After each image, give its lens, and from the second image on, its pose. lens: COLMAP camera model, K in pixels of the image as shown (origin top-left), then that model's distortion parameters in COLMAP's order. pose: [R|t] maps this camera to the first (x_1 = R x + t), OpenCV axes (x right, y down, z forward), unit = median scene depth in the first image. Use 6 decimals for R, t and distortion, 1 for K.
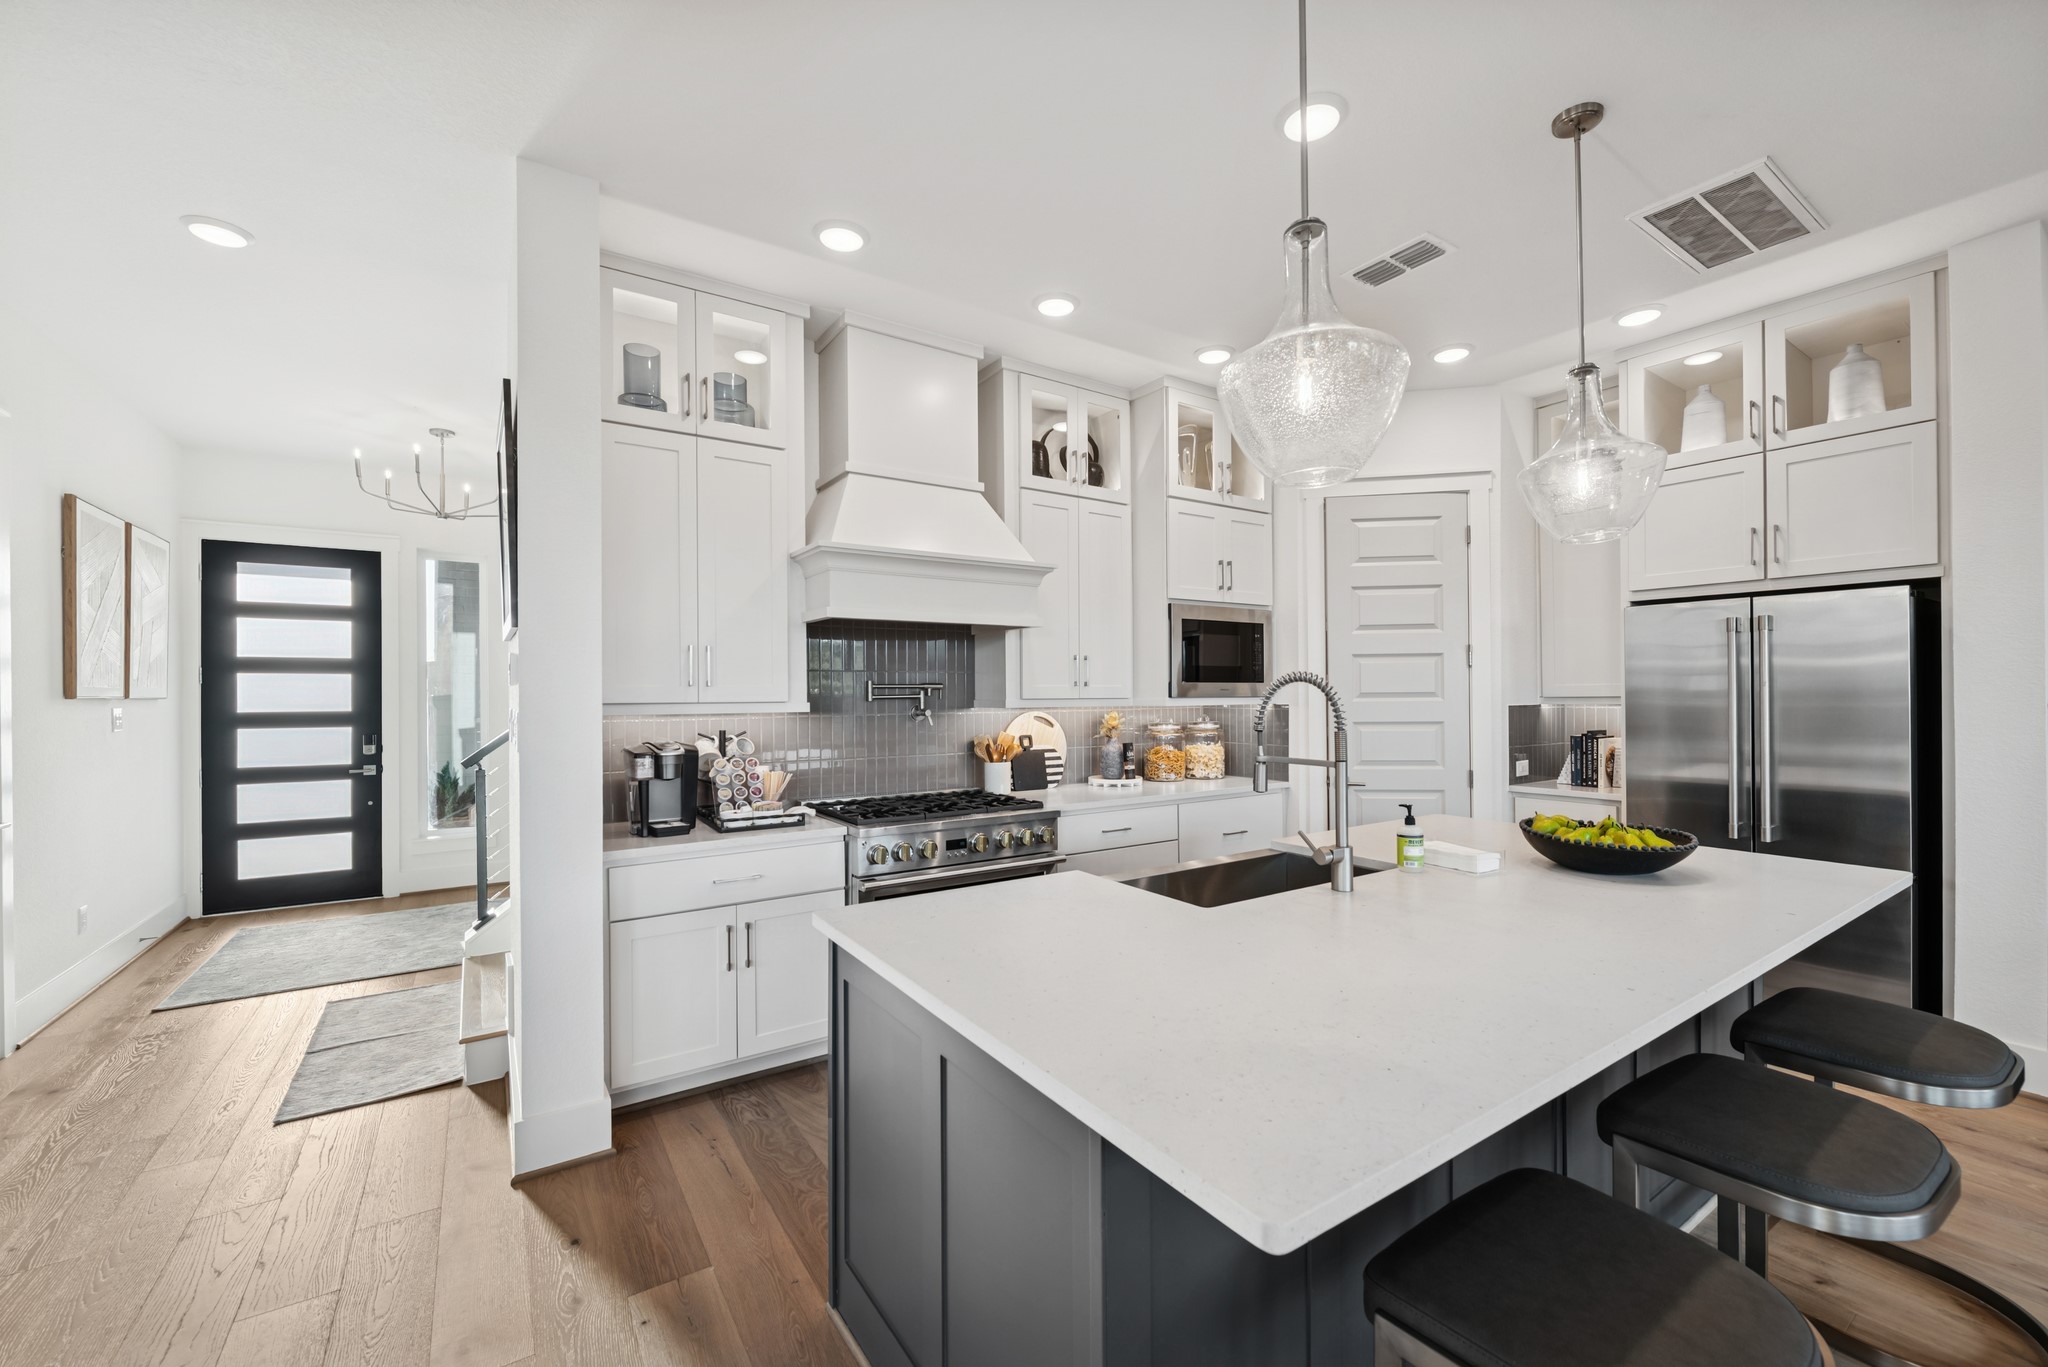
lens RADIAL K [[823.7, 0, 1027.4], [0, 823.7, 694.4], [0, 0, 1]] dist [-0.005925, -0.001001]
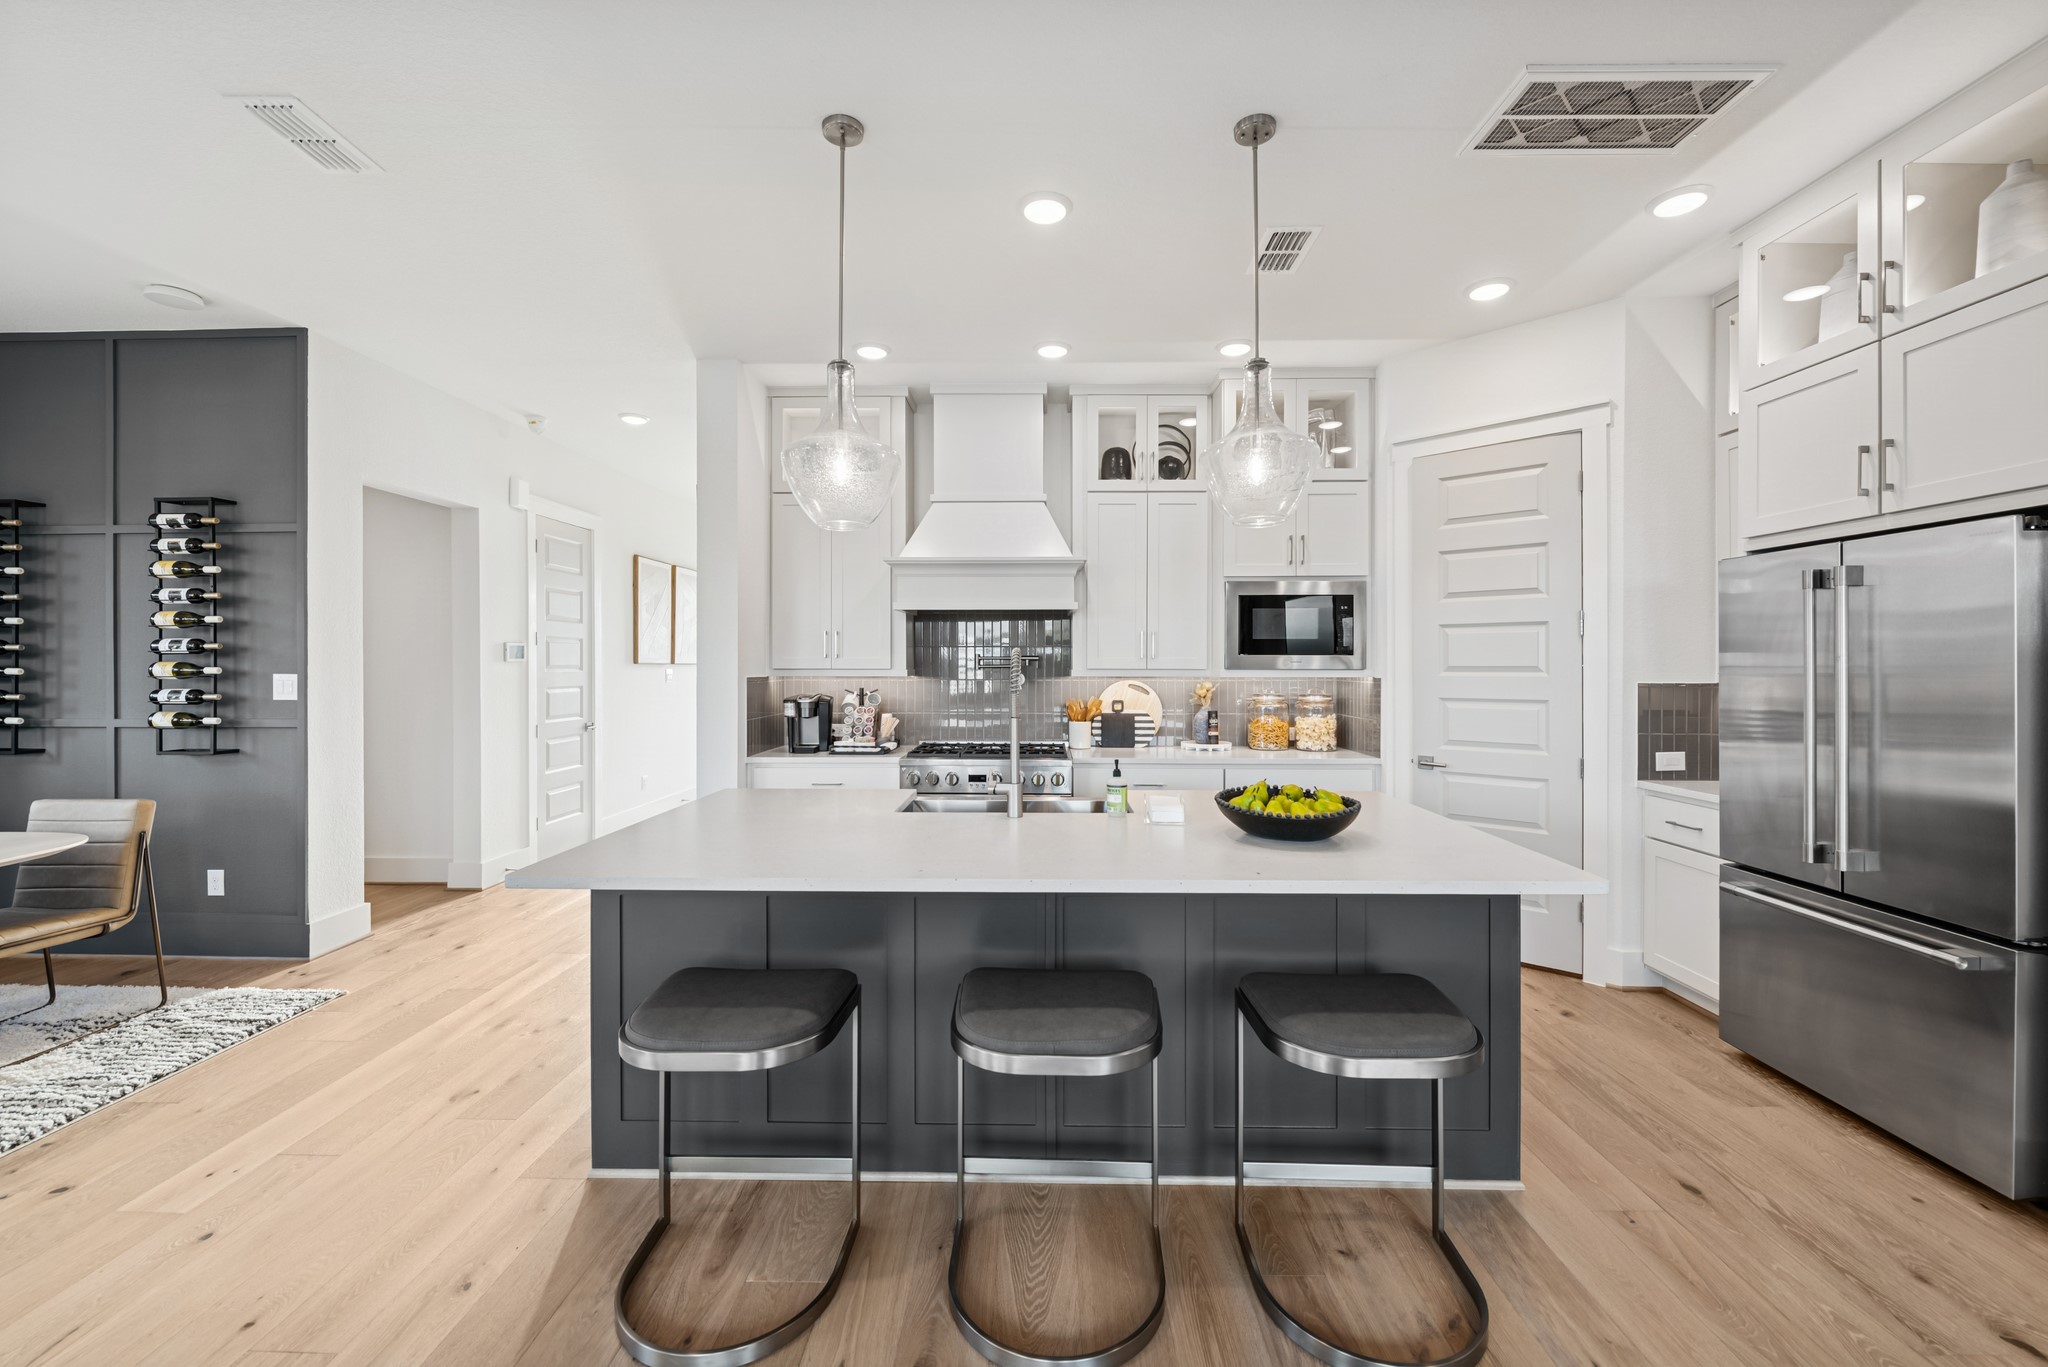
lens RADIAL K [[823.7, 0, 1029.1], [0, 823.7, 668.4], [0, 0, 1]] dist [-0.005925, -0.001001]
pose [[0.818276, 0.009563, -0.574746, 0.571561], [-0.007293, 0.999954, 0.006254, -0.001928], [0.574780, -0.000926, 0.818308, -0.024015]]
